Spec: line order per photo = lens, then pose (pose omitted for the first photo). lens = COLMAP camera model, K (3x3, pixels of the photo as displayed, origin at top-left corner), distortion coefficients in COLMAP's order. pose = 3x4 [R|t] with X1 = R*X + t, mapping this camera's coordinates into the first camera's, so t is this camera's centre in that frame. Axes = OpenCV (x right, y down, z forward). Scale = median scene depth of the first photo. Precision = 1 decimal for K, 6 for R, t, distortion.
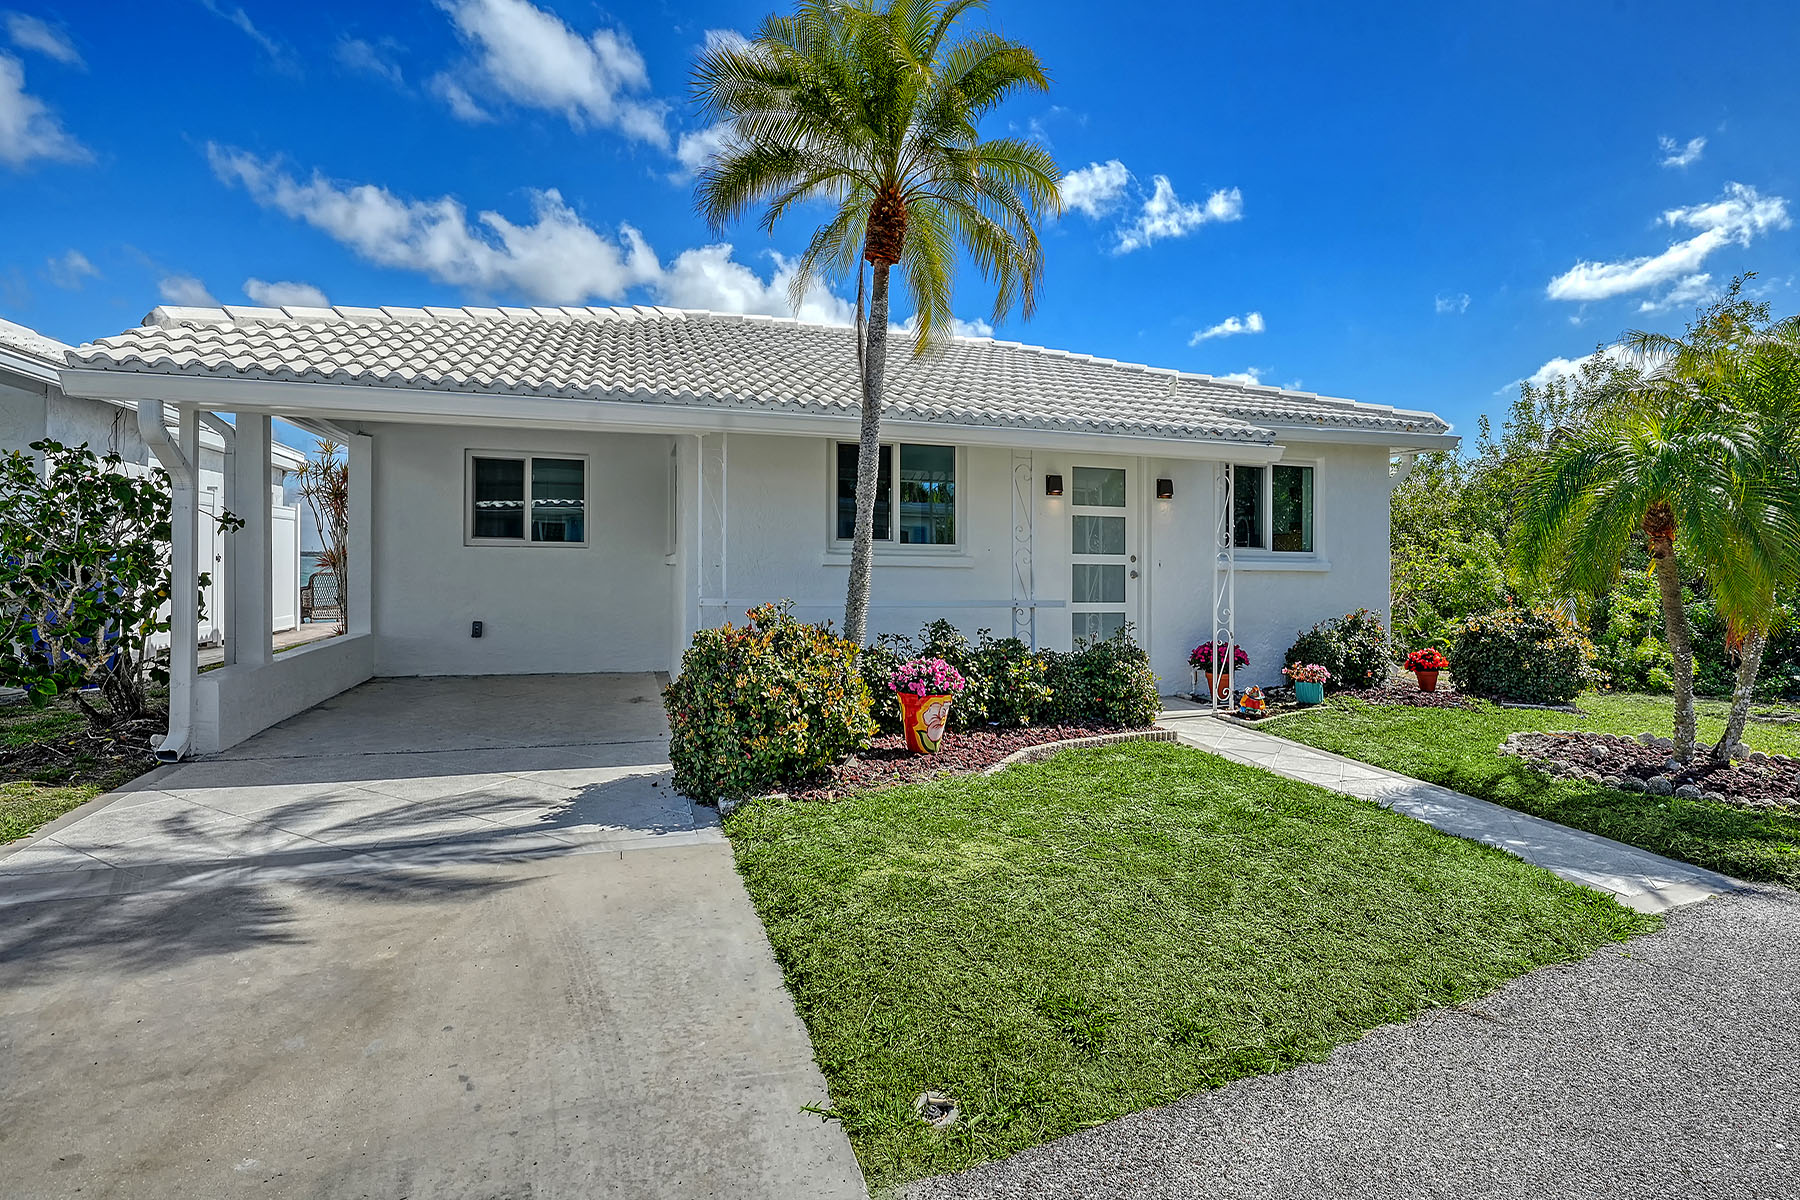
lens RADIAL K [[890.1, 0, 904.5], [0, 890.1, 546.2], [0, 0, 1]] dist [-0.020221, 0.000324]
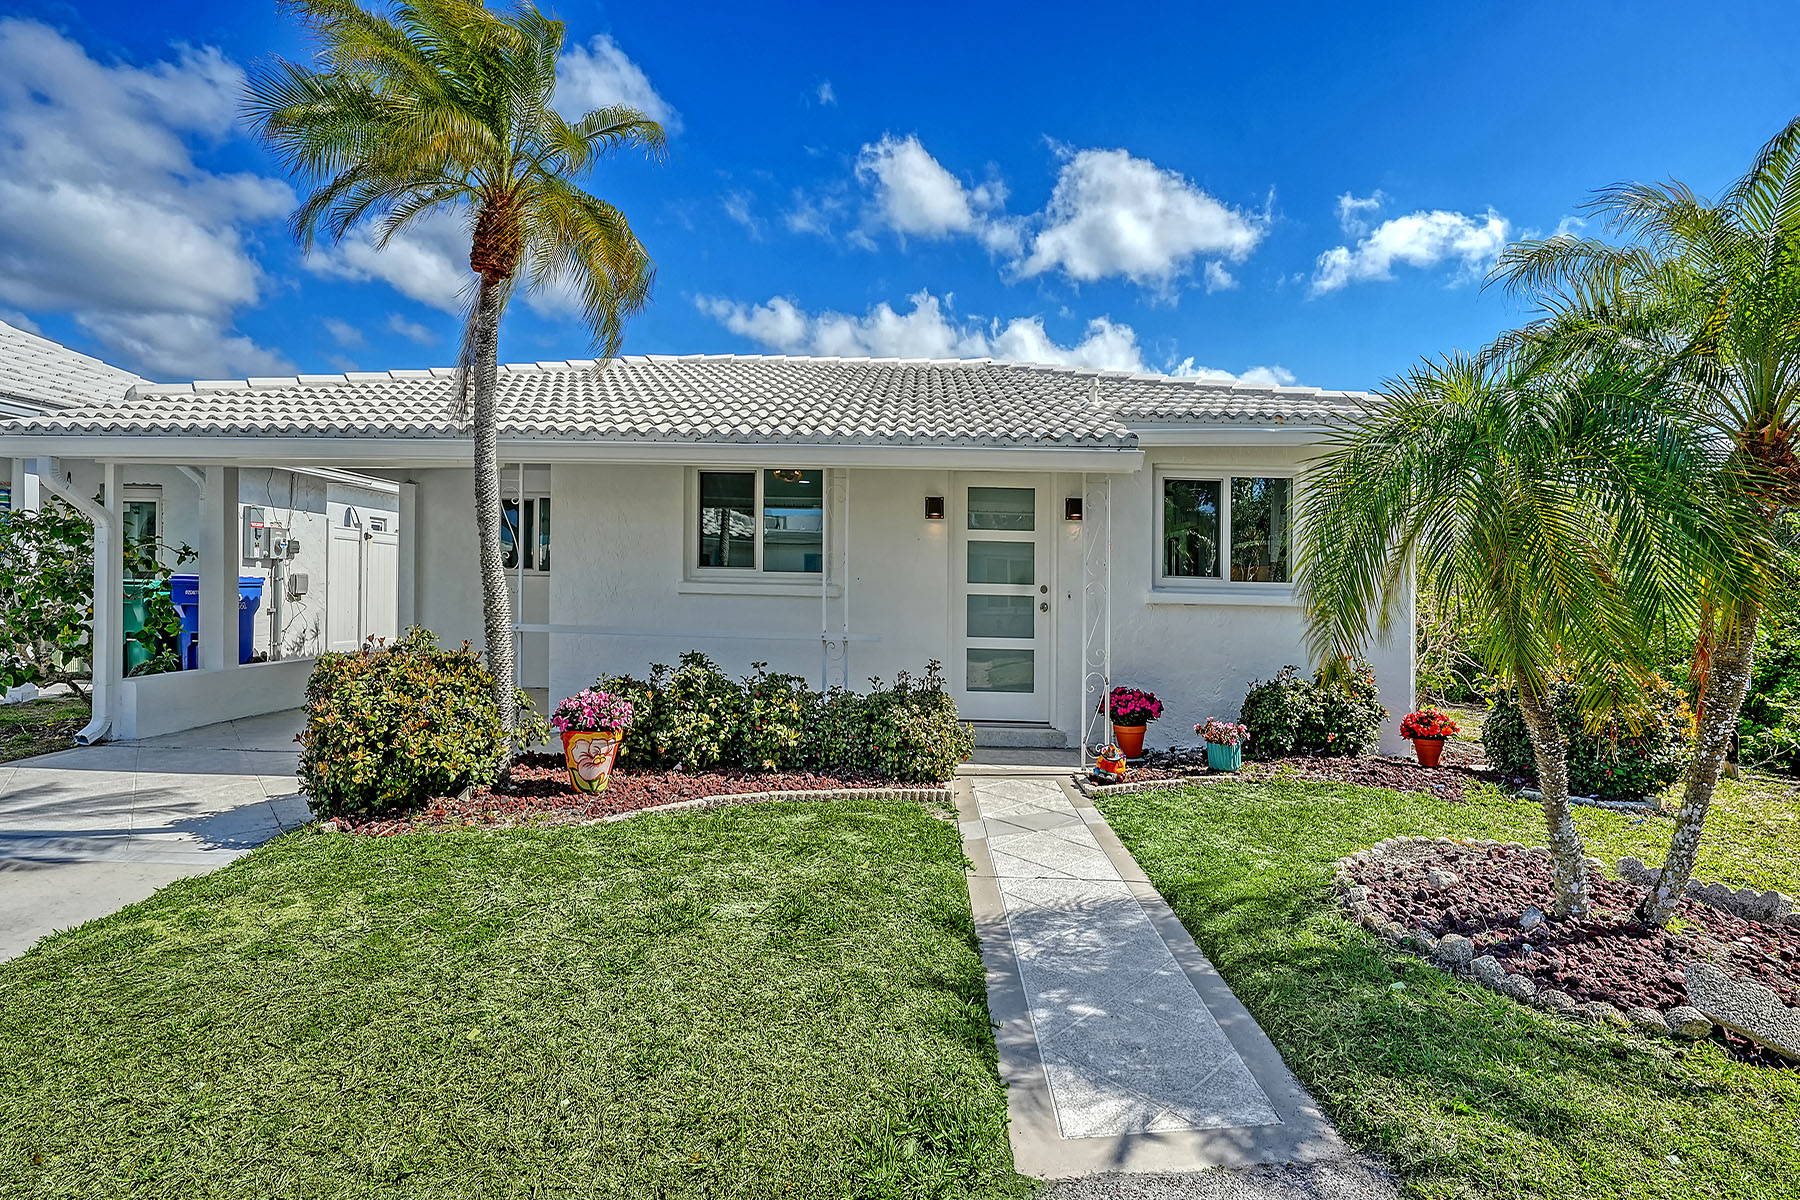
lens RADIAL K [[816.9, 0, 900.8], [0, 816.9, 607.6], [0, 0, 1]] dist [-0.015681, -0.000110]
pose [[0.941186, 0.016968, -0.337463, 0.402898], [-0.002557, 0.999067, 0.043101, -0.002461], [0.337879, -0.039703, 0.940352, 0.191090]]
